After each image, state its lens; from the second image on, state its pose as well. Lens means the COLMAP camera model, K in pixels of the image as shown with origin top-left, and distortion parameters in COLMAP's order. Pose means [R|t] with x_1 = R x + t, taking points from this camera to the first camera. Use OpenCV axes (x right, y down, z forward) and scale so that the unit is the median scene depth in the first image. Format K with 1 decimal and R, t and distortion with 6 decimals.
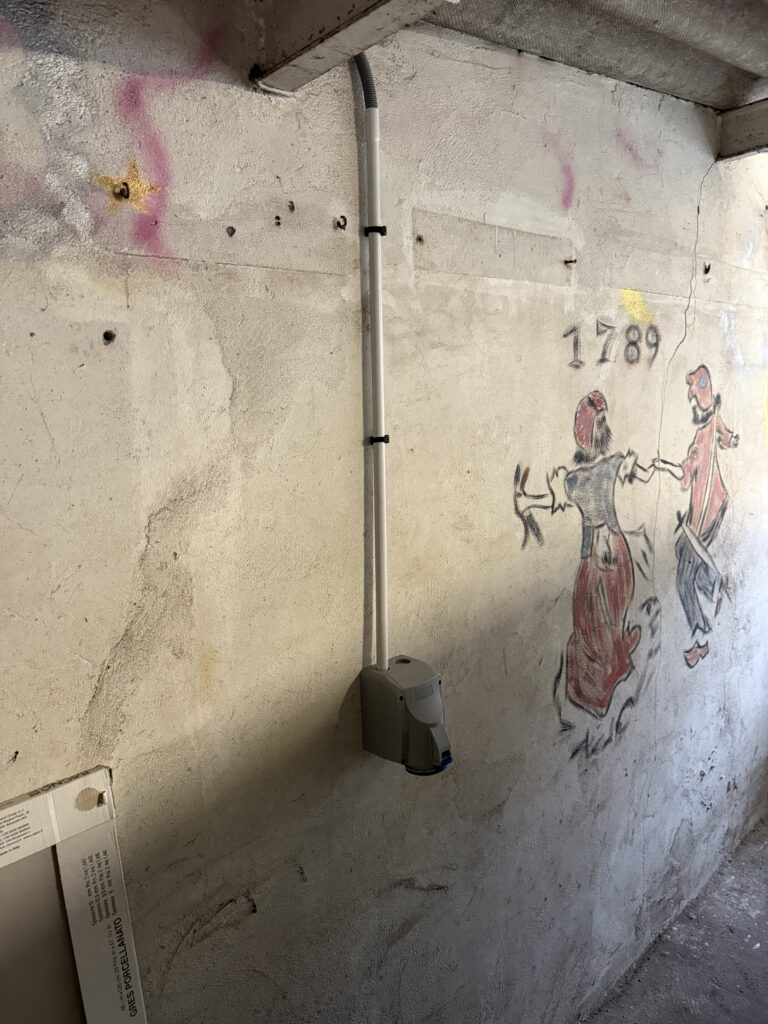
lens RADIAL K [[728.3, 0, 384.0], [0, 728.3, 512.0], [0, 0, 1]] dist [0.004016, -0.005508]
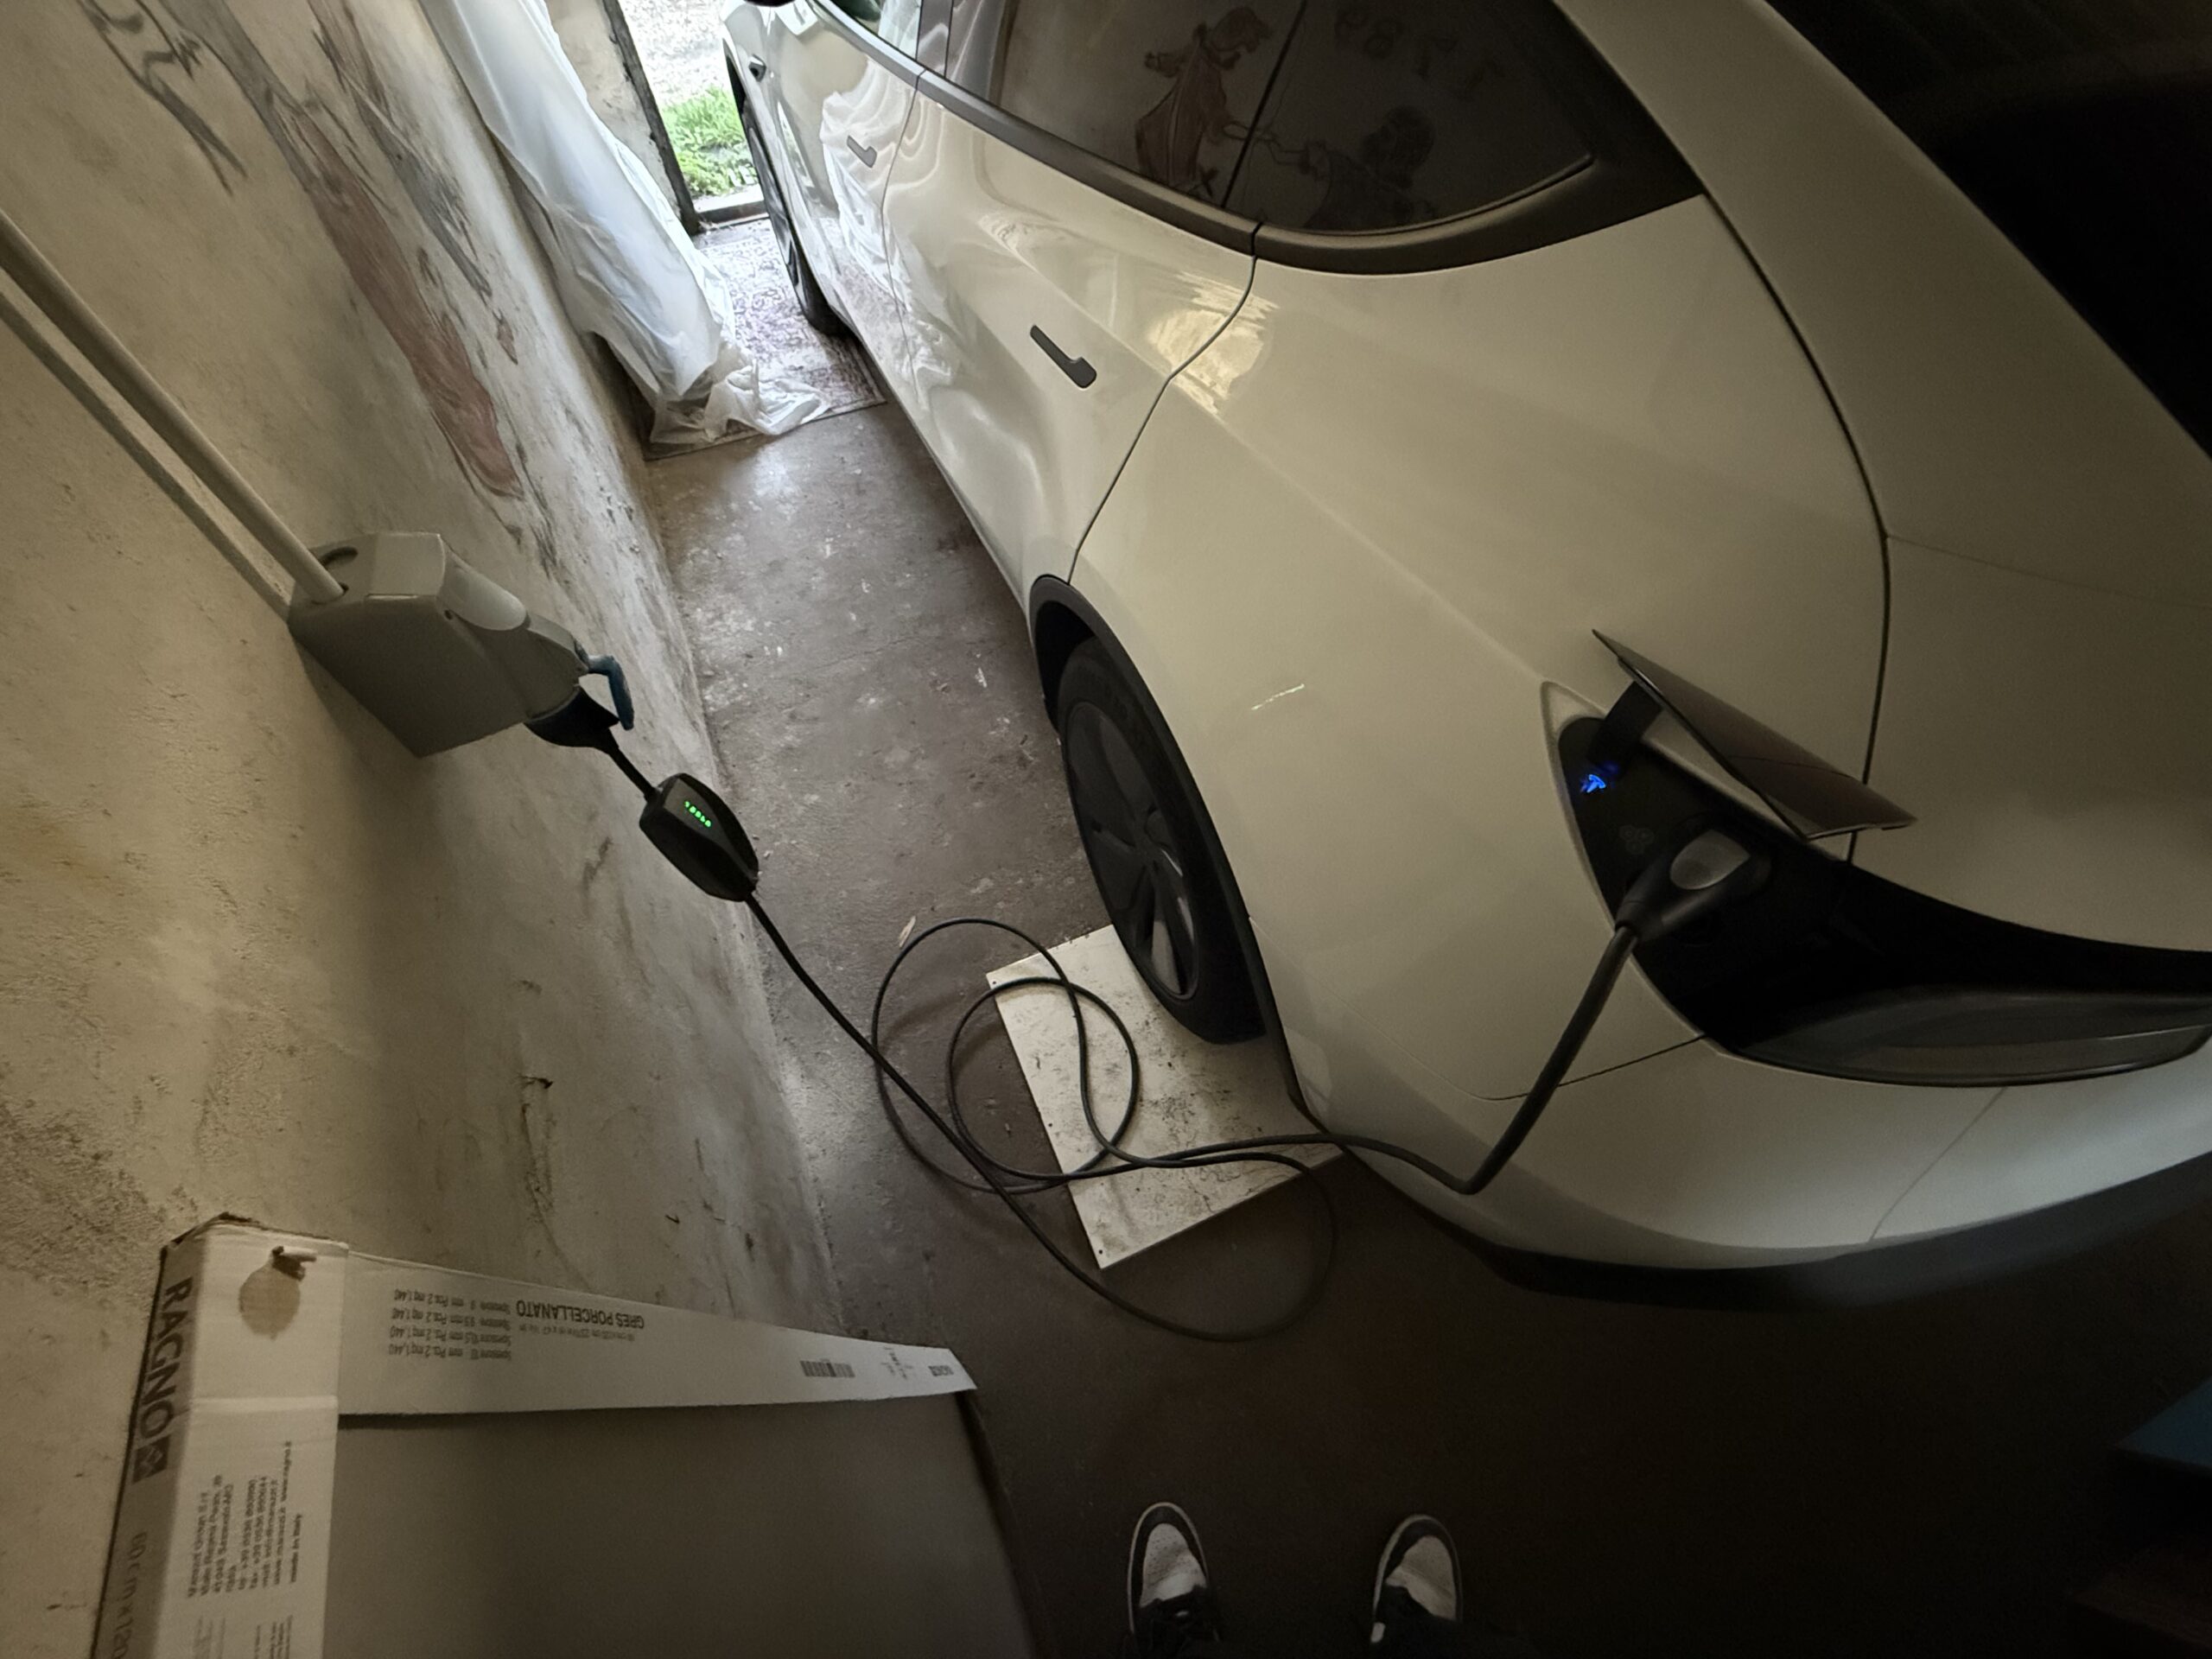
lens RADIAL K [[880.7, 0, 1106.0], [0, 880.7, 829.5], [0, 0, 1]] dist [-0.002242, 0.000001]
pose [[0.343803, -0.743249, 0.573916, -0.175896], [0.168982, 0.650164, 0.740765, 0.000512], [-0.923712, -0.157696, 0.349124, 0.264707]]
